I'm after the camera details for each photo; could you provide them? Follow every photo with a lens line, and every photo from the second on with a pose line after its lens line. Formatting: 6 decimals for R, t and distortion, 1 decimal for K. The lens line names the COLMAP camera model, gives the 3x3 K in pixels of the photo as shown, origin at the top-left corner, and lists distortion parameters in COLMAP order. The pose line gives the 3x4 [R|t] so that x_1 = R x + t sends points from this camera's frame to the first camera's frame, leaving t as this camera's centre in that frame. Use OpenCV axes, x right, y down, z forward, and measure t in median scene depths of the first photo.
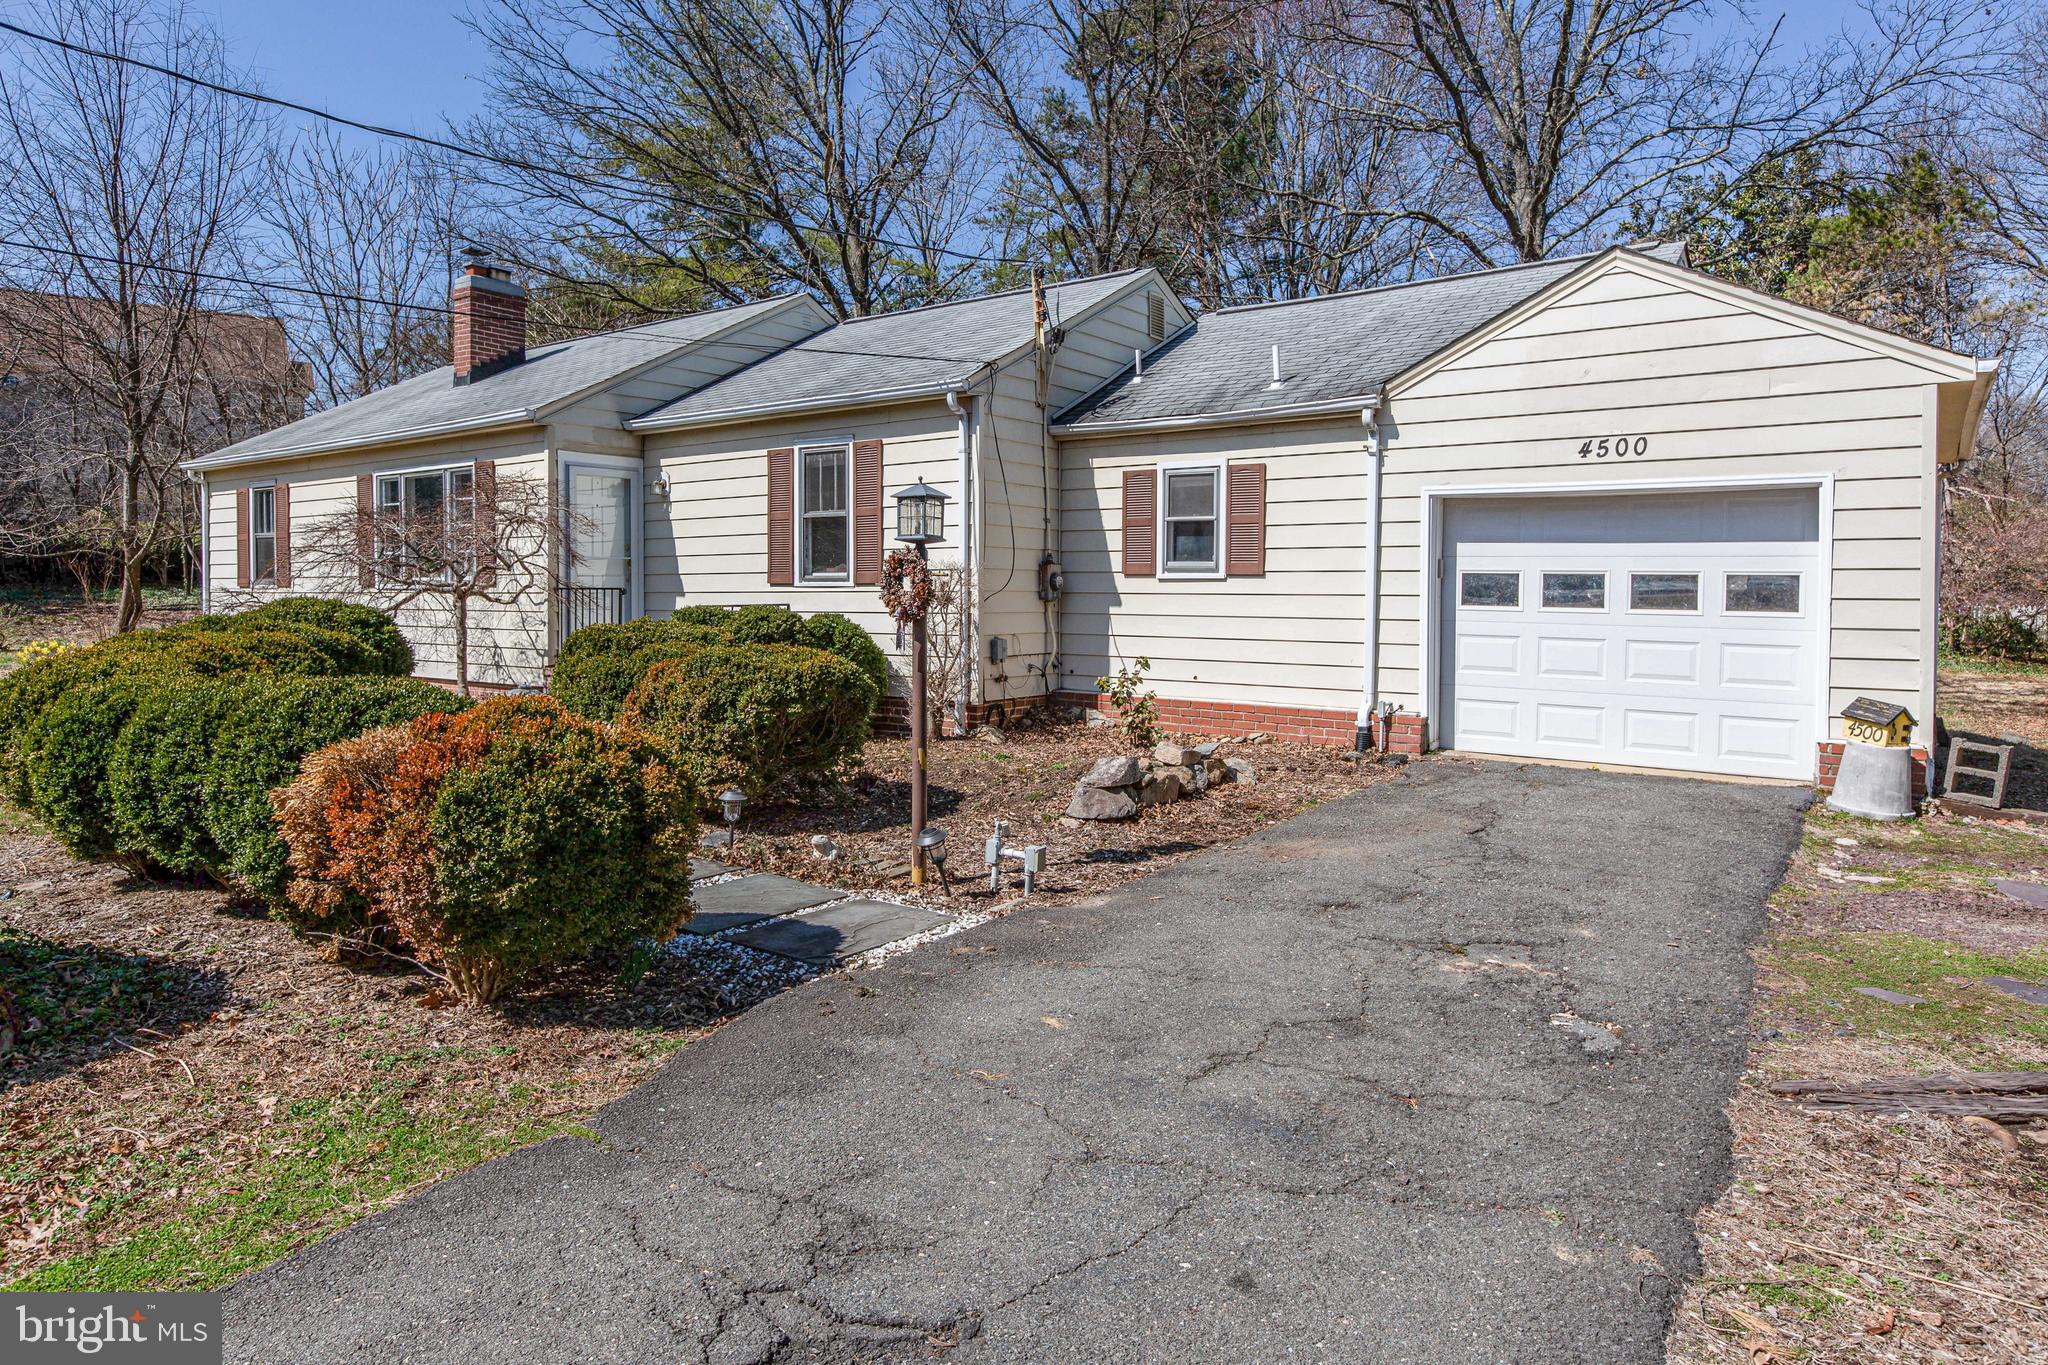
lens RADIAL K [[1247.3, 0, 1014.1], [0, 1247.3, 624.9], [0, 0, 1]] dist [0.006352, -0.001004]
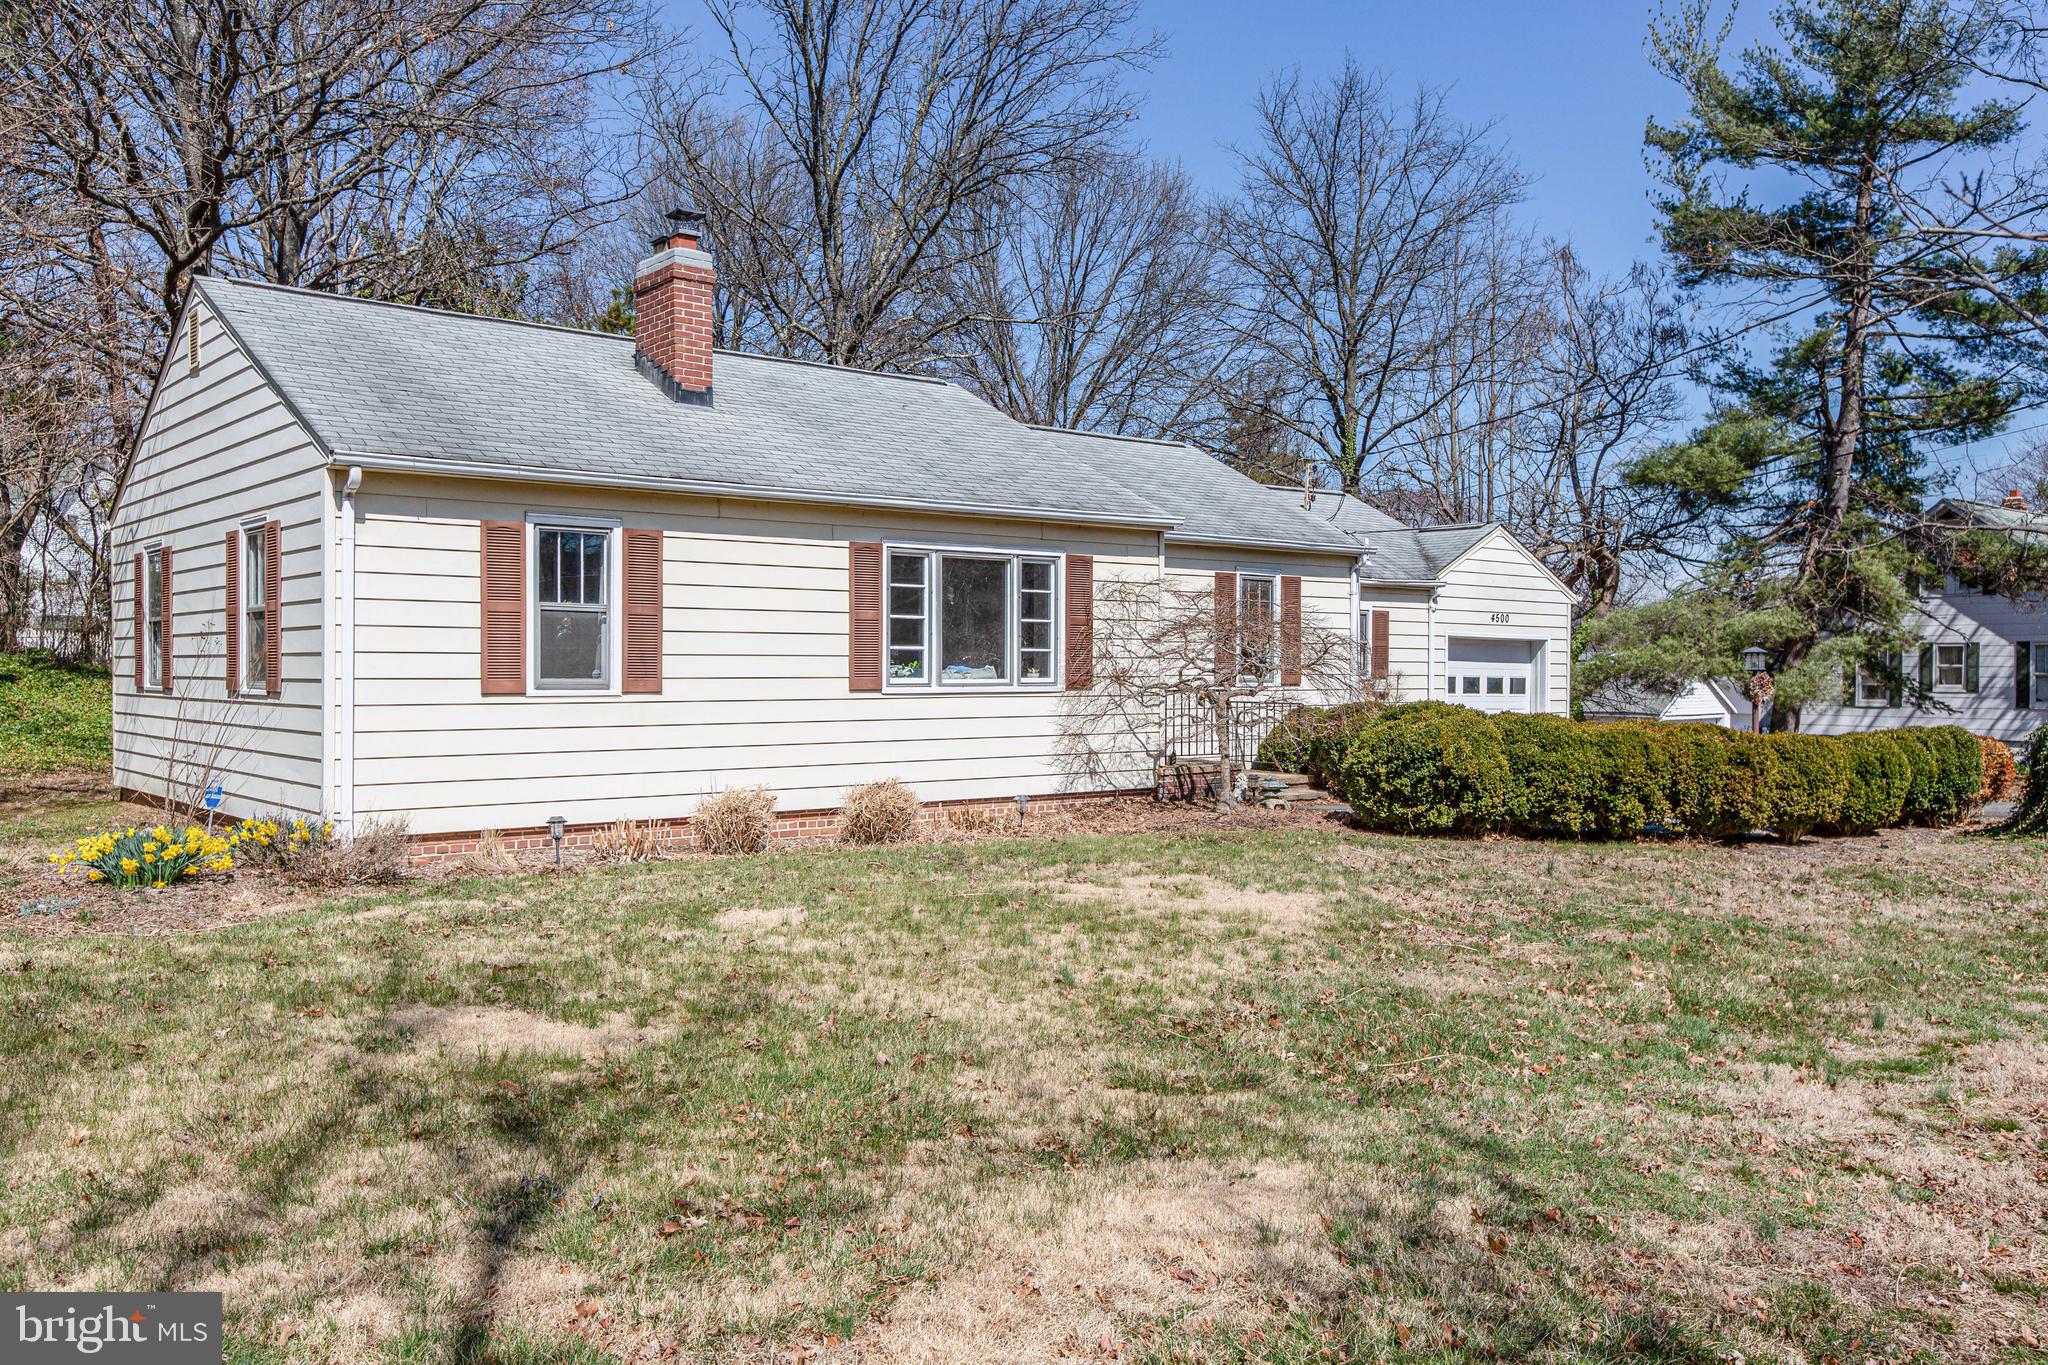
lens RADIAL K [[1642.4, 0, 1057.6], [0, 1642.4, 720.3], [0, 0, 1]] dist [0.044719, -0.021827]
pose [[0.219274, -0.021278, 0.975431, -2.149199], [0.042246, 0.999032, 0.012296, -0.030266], [-0.974748, 0.038511, 0.219961, 0.983779]]
